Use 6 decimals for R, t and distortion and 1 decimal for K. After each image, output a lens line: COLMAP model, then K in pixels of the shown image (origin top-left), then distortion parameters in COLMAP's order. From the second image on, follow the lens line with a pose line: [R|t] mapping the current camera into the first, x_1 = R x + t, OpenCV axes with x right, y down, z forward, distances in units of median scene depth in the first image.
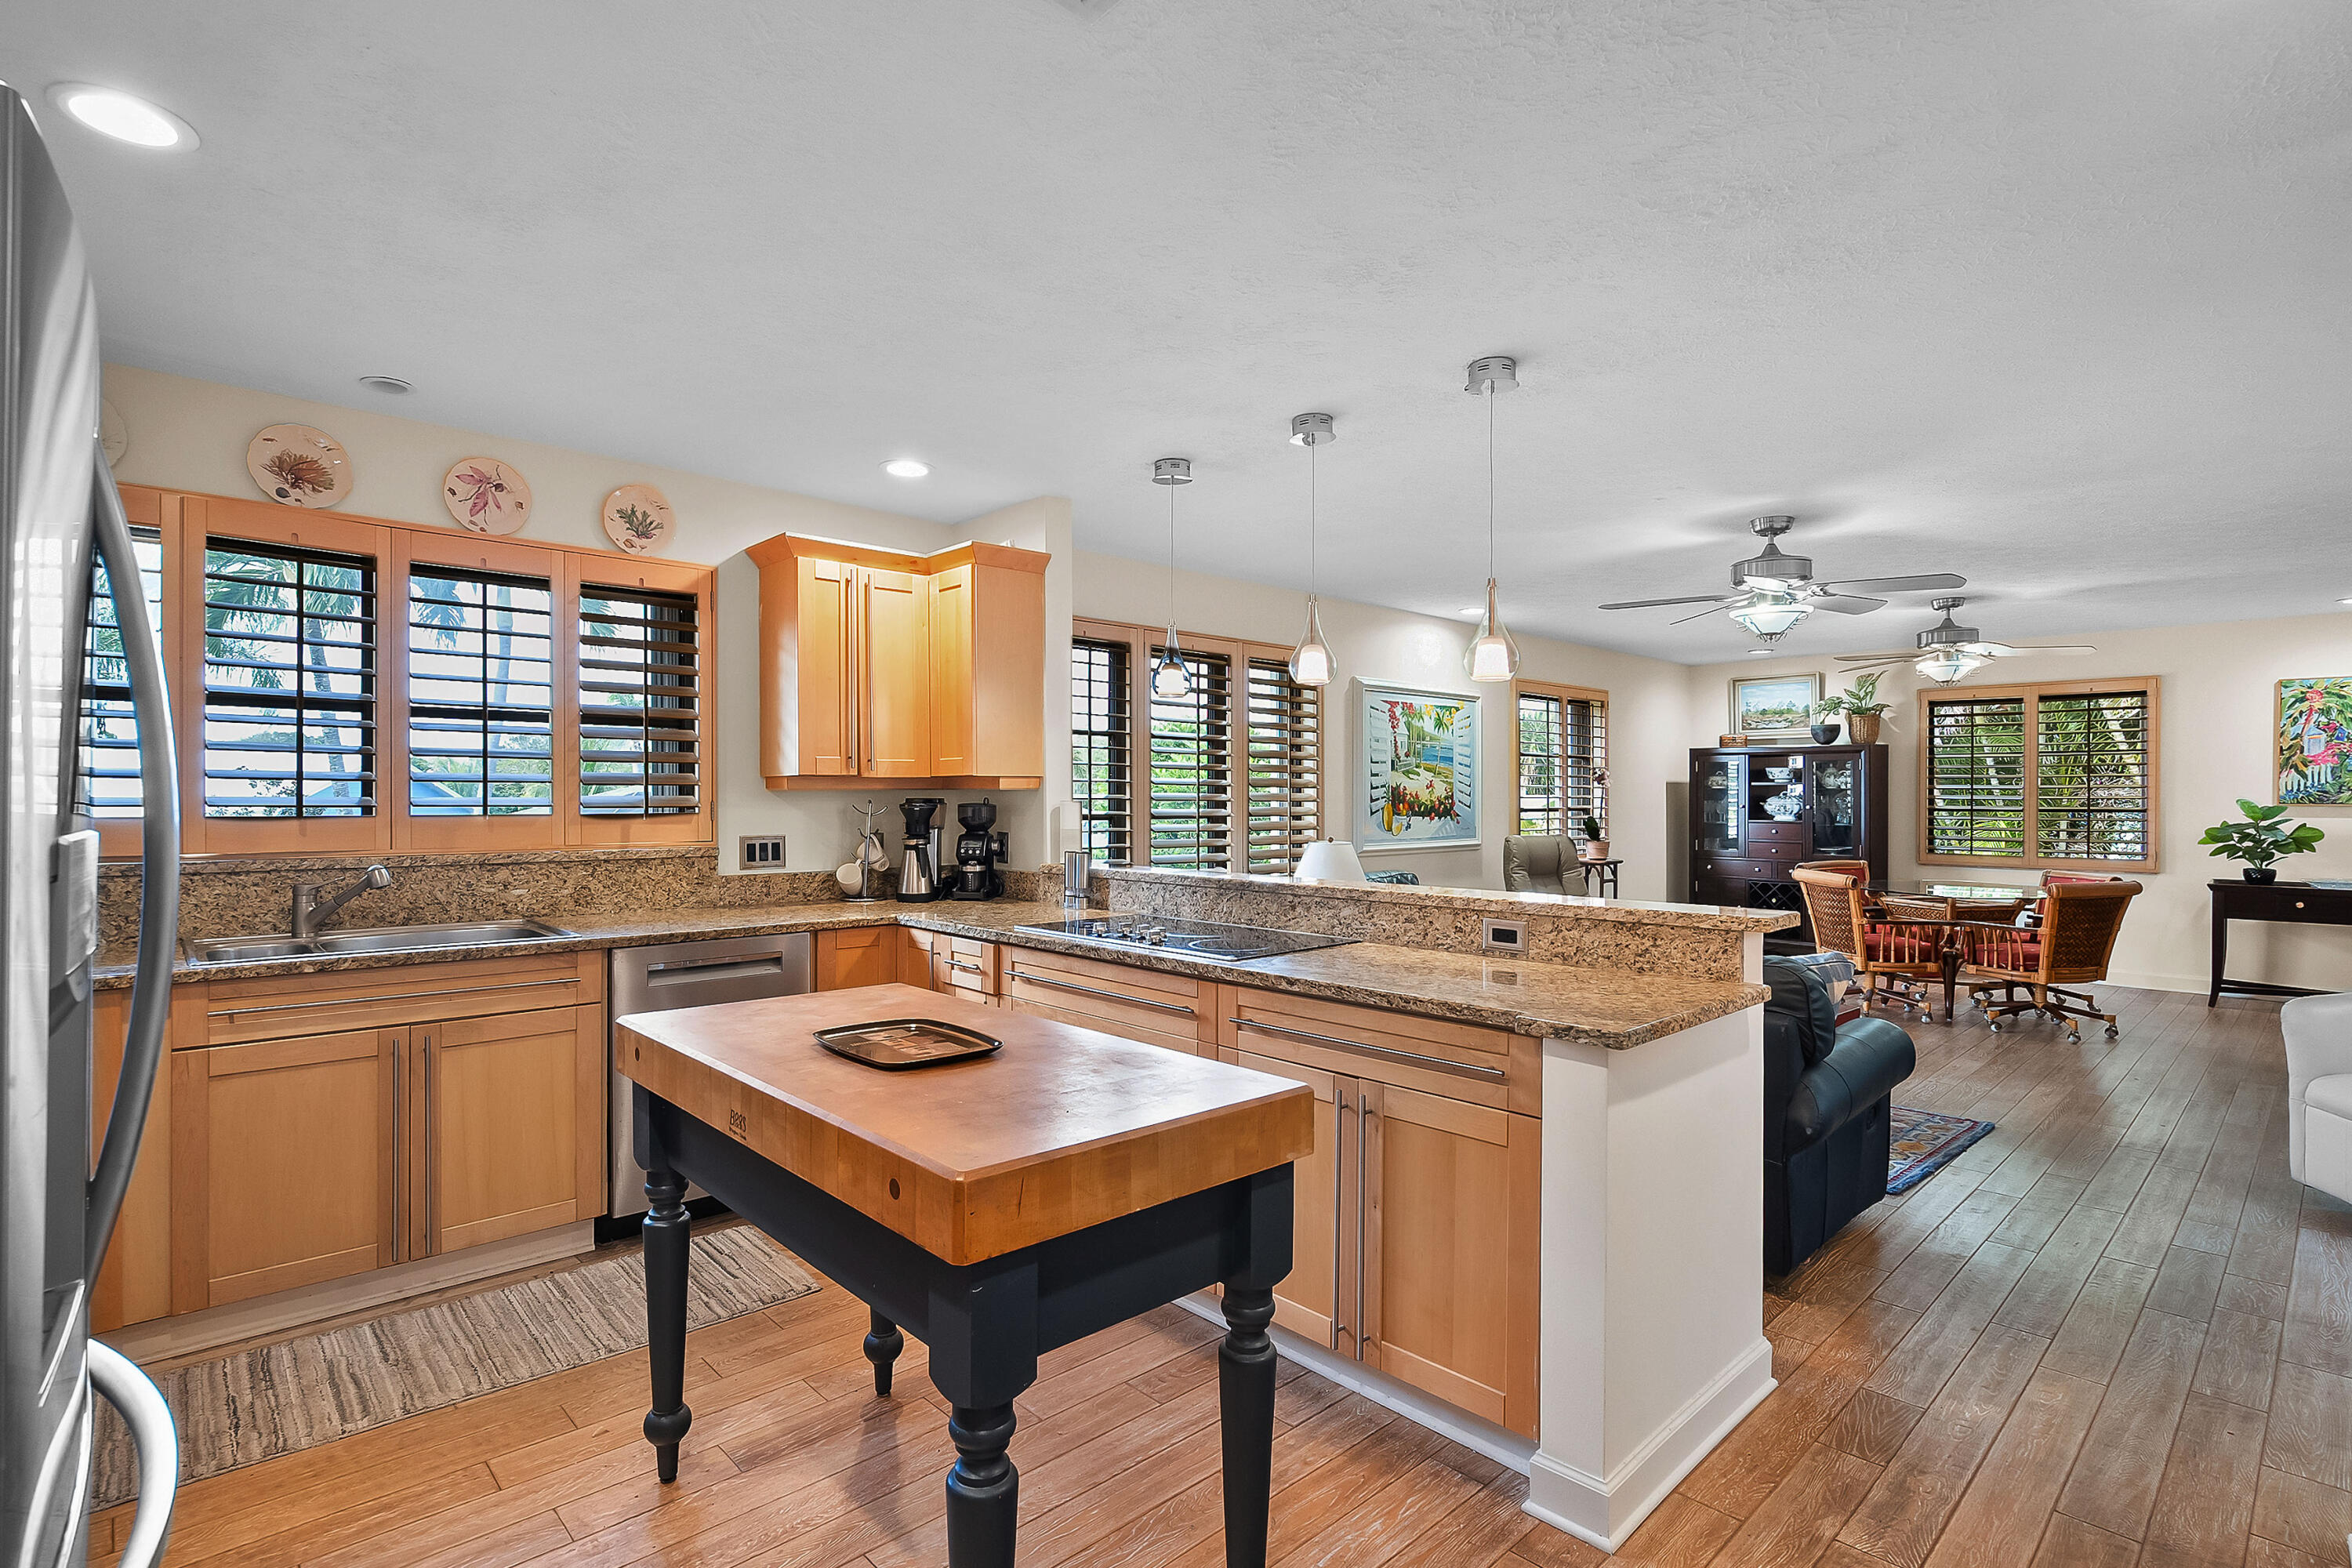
lens RADIAL K [[1124.8, 0, 1158.0], [0, 1124.8, 803.1], [0, 0, 1]] dist [-0.001719, 0.000271]
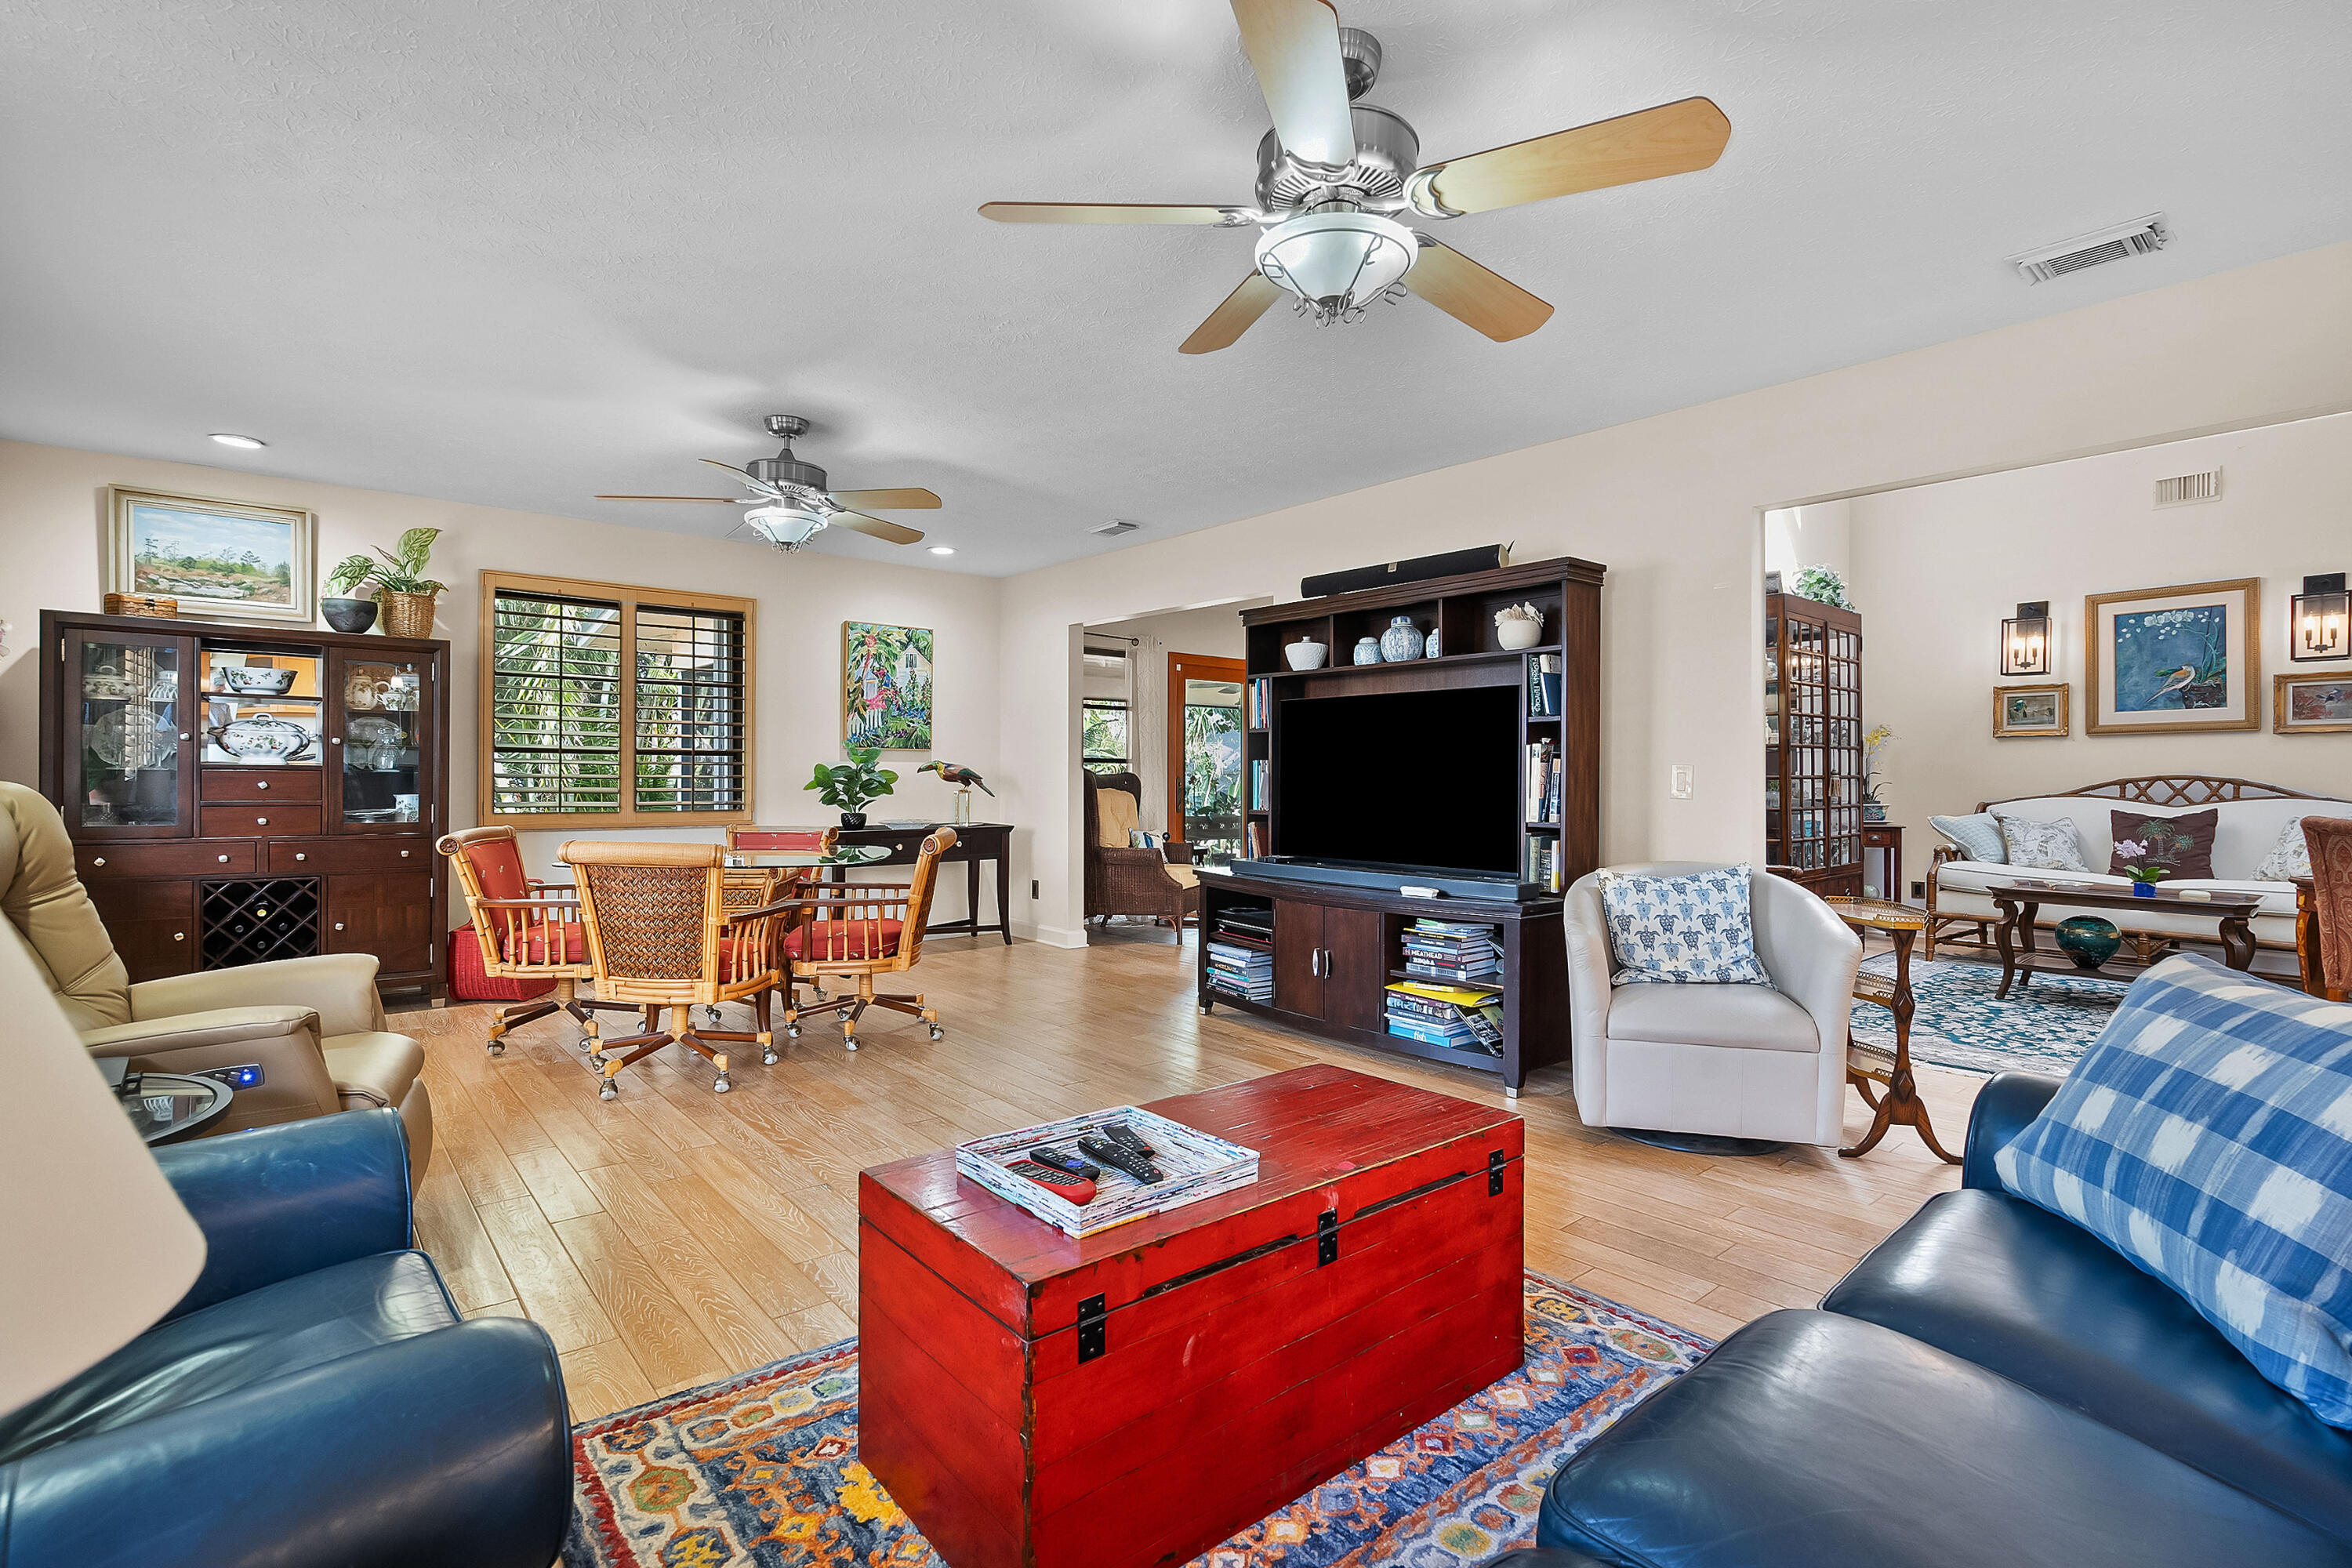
lens RADIAL K [[1084.5, 0, 1173.0], [0, 1084.5, 779.7], [0, 0, 1]] dist [-0.001244, 0.001170]
pose [[0.047784, -0.001961, 0.998856, 0.065228], [0.001266, 0.999997, 0.001903, 0.028888], [-0.998857, 0.001174, 0.047786, 0.693676]]
